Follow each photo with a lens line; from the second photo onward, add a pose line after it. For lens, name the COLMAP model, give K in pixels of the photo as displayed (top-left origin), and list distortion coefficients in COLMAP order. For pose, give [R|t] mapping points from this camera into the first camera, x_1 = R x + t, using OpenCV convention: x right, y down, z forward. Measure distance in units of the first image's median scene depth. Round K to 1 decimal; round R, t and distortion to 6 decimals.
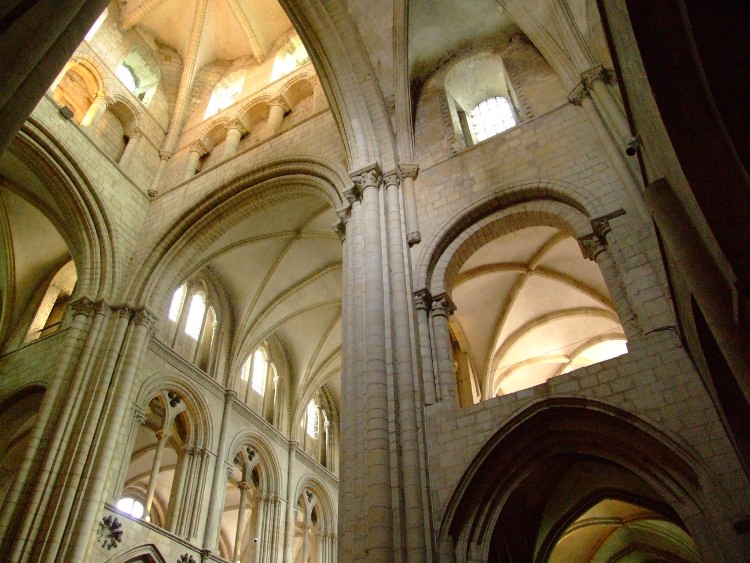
lens RADIAL K [[614.1, 0, 379.6], [0, 614.1, 279.7], [0, 0, 1]] dist [-0.149215, 0.130262]
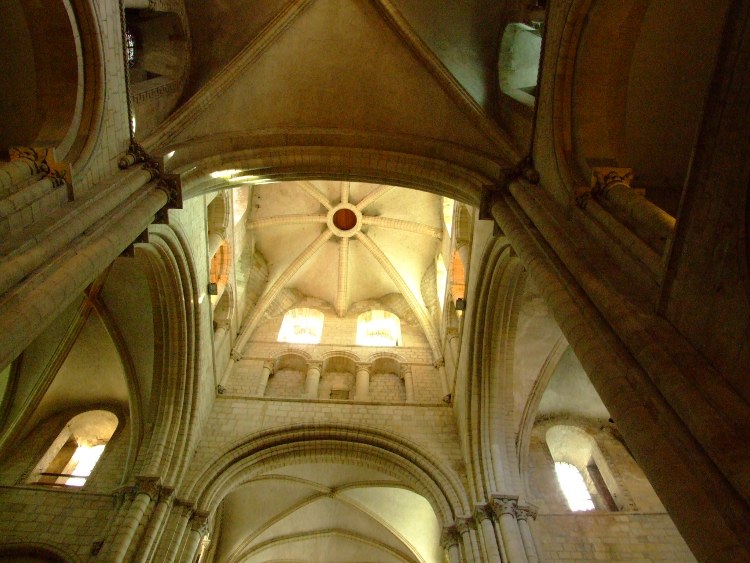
lens RADIAL K [[614.1, 0, 370.8], [0, 614.1, 288.2], [0, 0, 1]] dist [-0.149215, 0.130262]
pose [[0.859772, 0.479977, 0.174395, -0.461950], [-0.376139, 0.826177, -0.419464, 0.045208], [-0.345414, 0.295047, 0.890863, -0.007874]]
